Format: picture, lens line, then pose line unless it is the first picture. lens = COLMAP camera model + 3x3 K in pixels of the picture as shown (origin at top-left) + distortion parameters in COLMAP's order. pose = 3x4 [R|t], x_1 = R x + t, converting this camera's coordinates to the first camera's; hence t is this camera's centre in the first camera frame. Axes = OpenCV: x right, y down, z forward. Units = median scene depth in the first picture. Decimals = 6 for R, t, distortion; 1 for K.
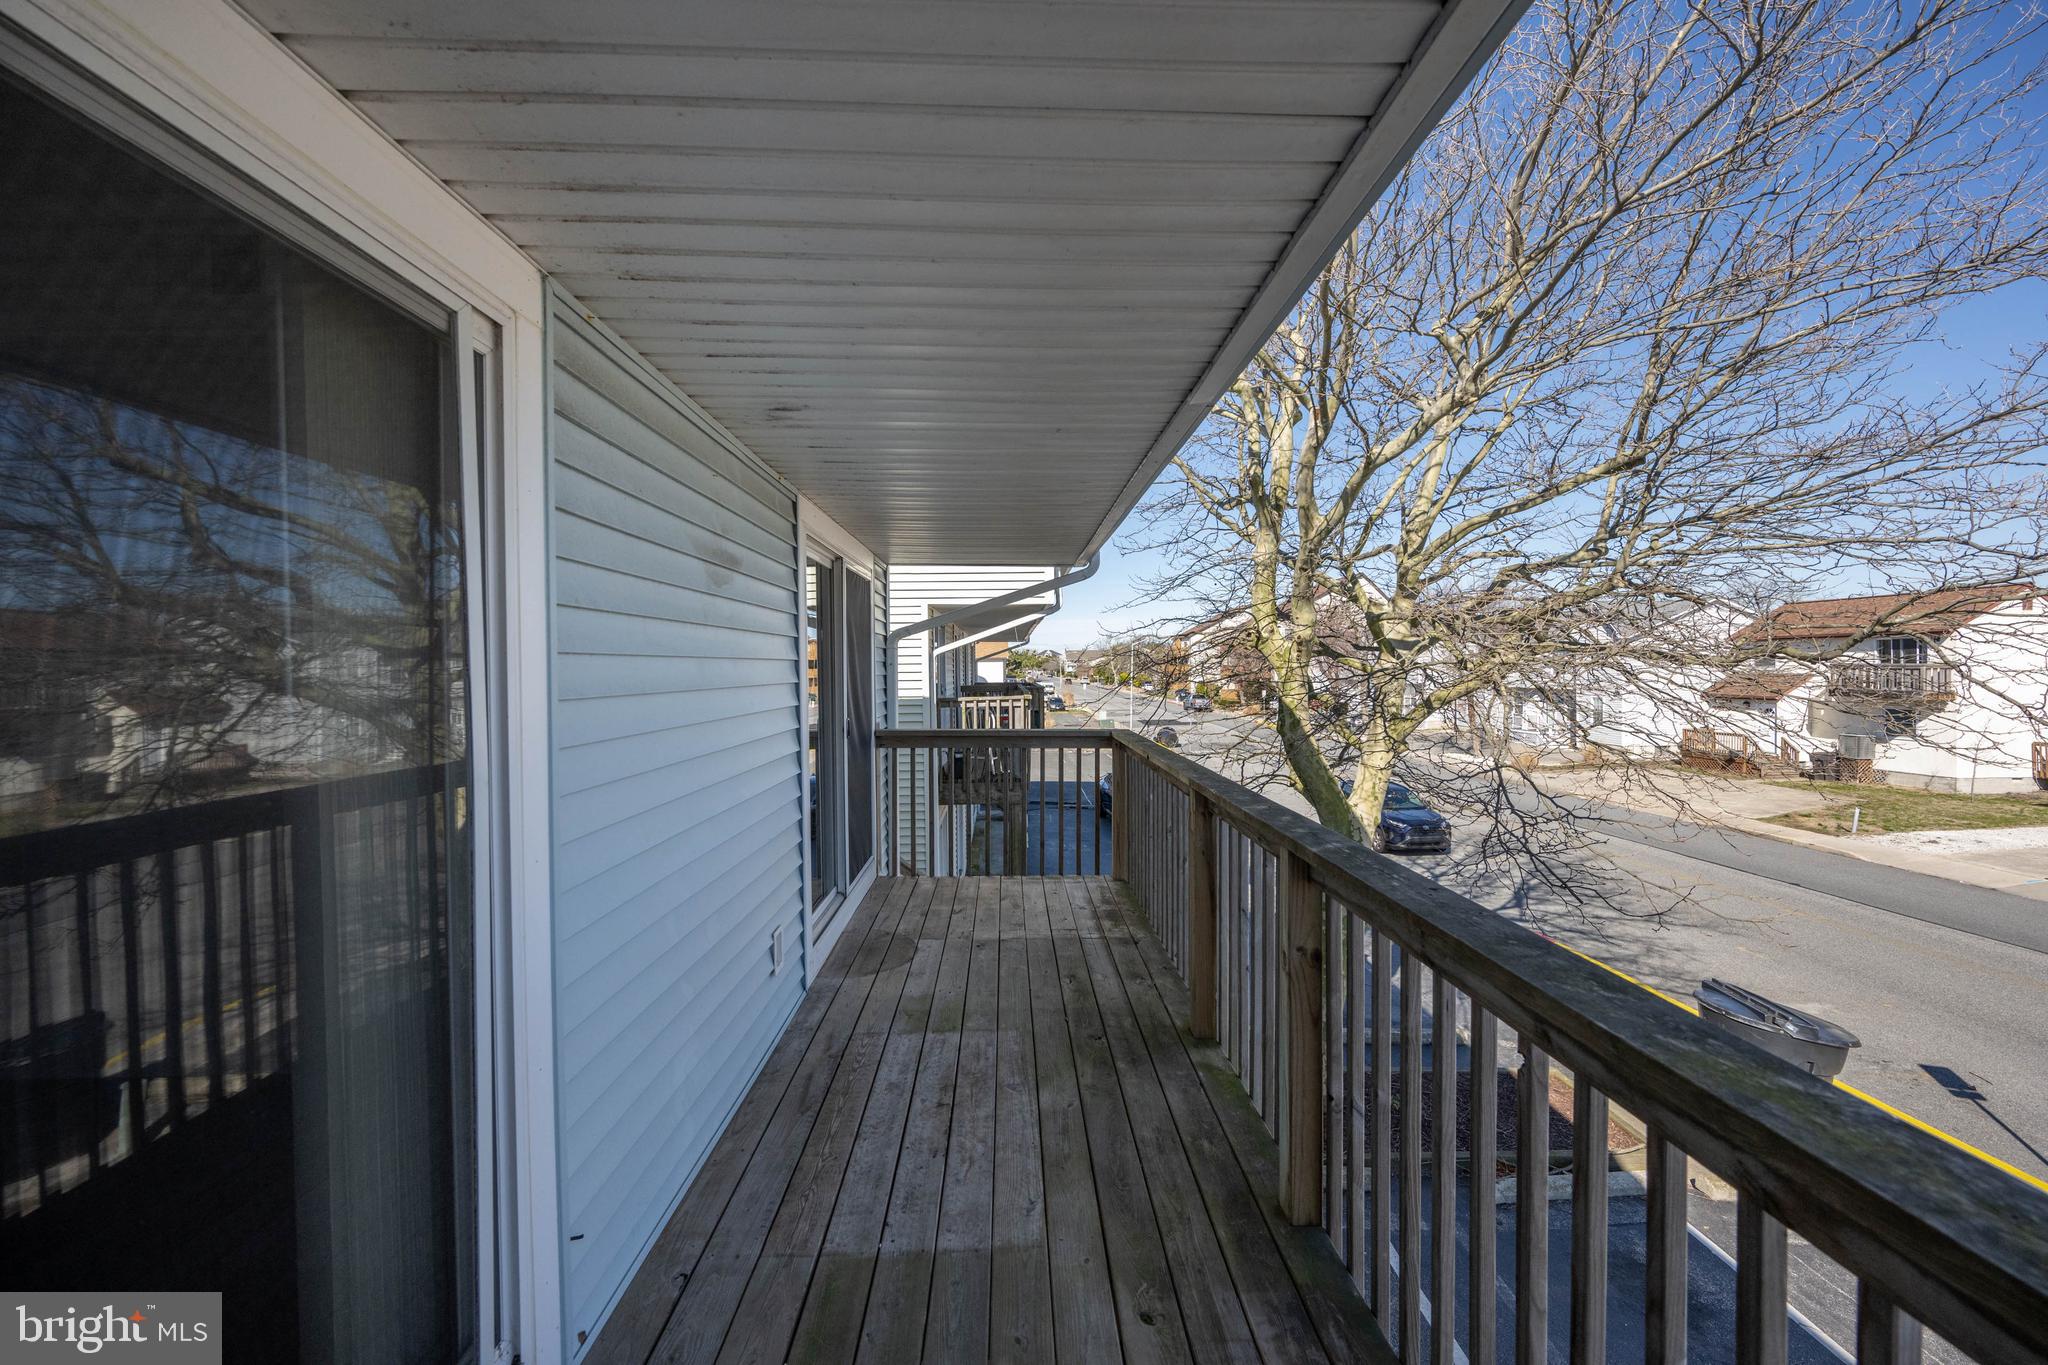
lens RADIAL K [[814.8, 0, 1041.0], [0, 814.8, 684.8], [0, 0, 1]] dist [0.001037, -0.000166]
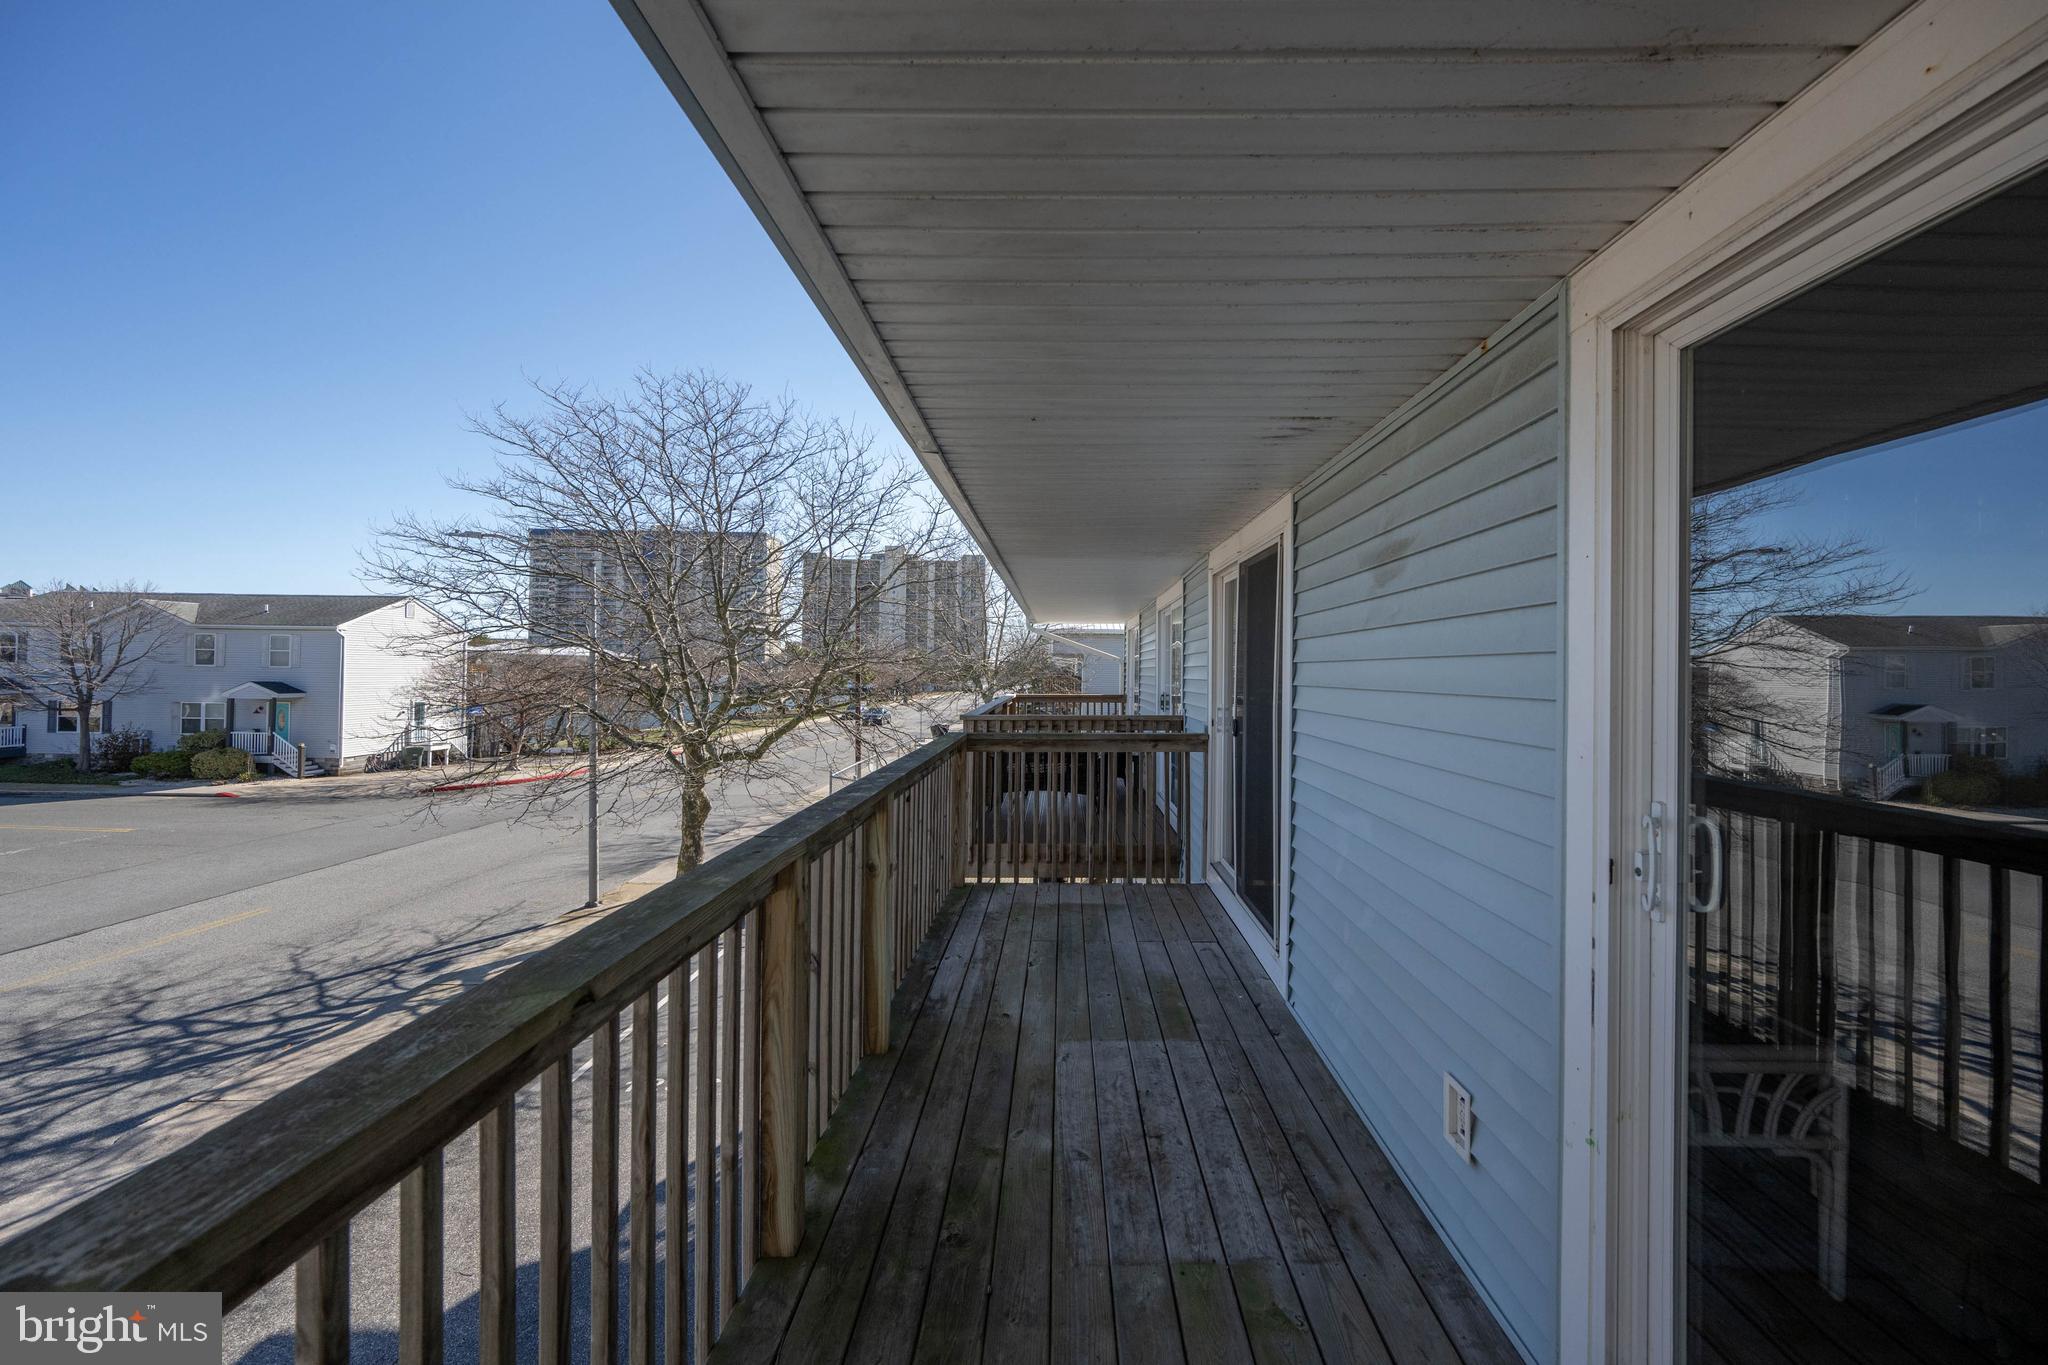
lens RADIAL K [[814.8, 0, 1059.3], [0, 814.8, 668.9], [0, 0, 1]] dist [0.000581, -0.000241]
pose [[-0.998875, -0.004653, 0.047182, -0.022104], [-0.003771, 0.999817, 0.018773, -0.015241], [-0.047261, 0.018574, -0.998710, 0.824746]]
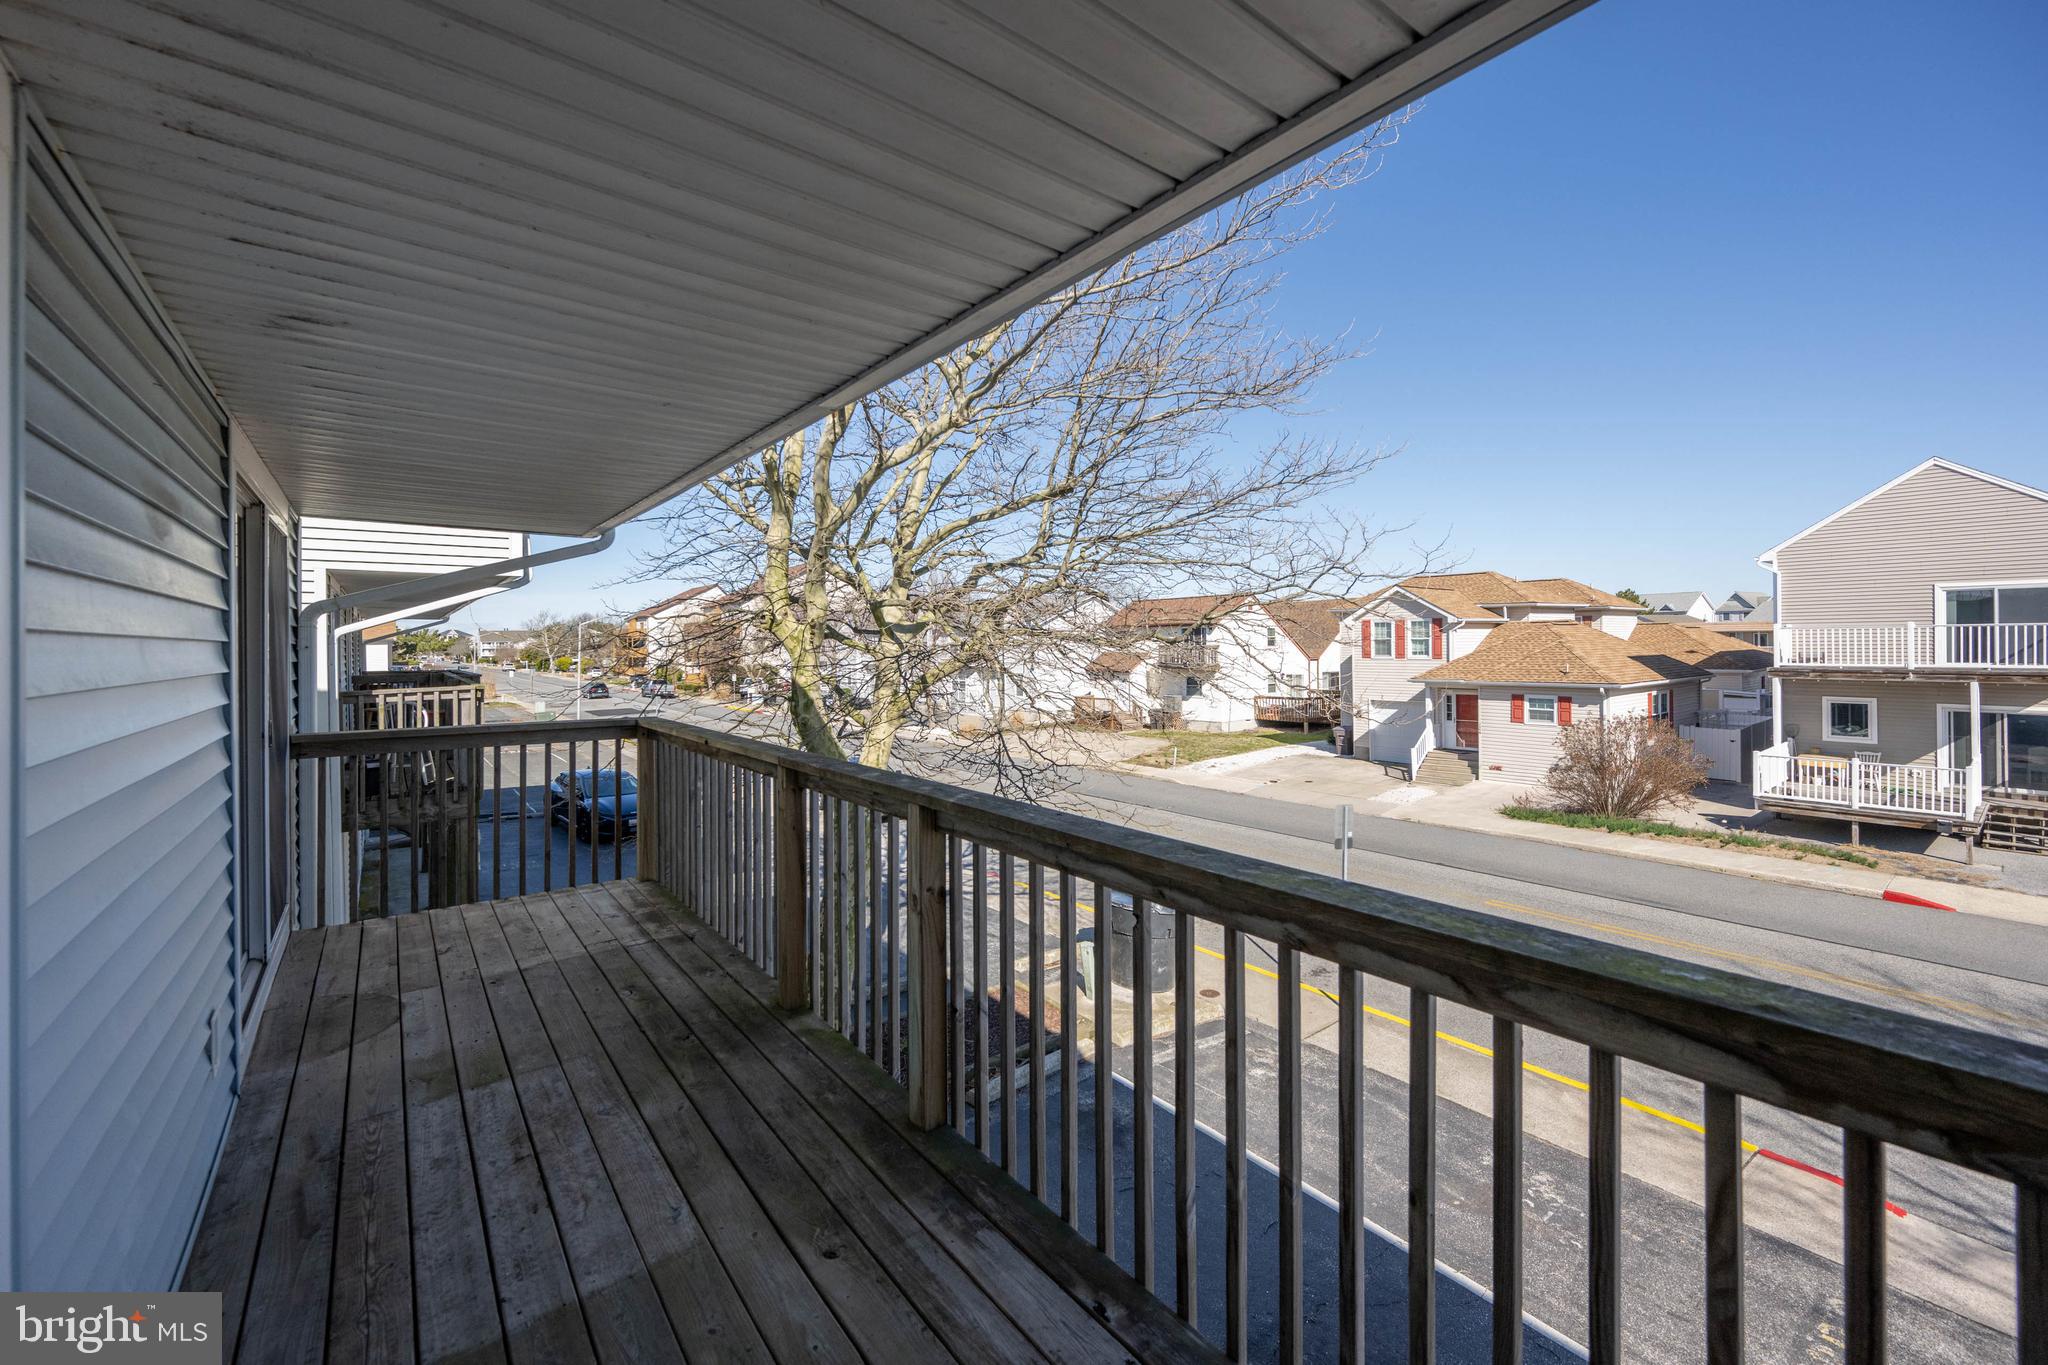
lens RADIAL K [[815.8, 0, 1046.9], [0, 815.8, 648.5], [0, 0, 1]] dist [-0.000263, -0.000130]
pose [[0.801070, -0.003594, 0.598560, -0.081547], [0.017429, 0.999698, -0.017323, 0.000808], [-0.598317, 0.024309, 0.800890, -0.014656]]
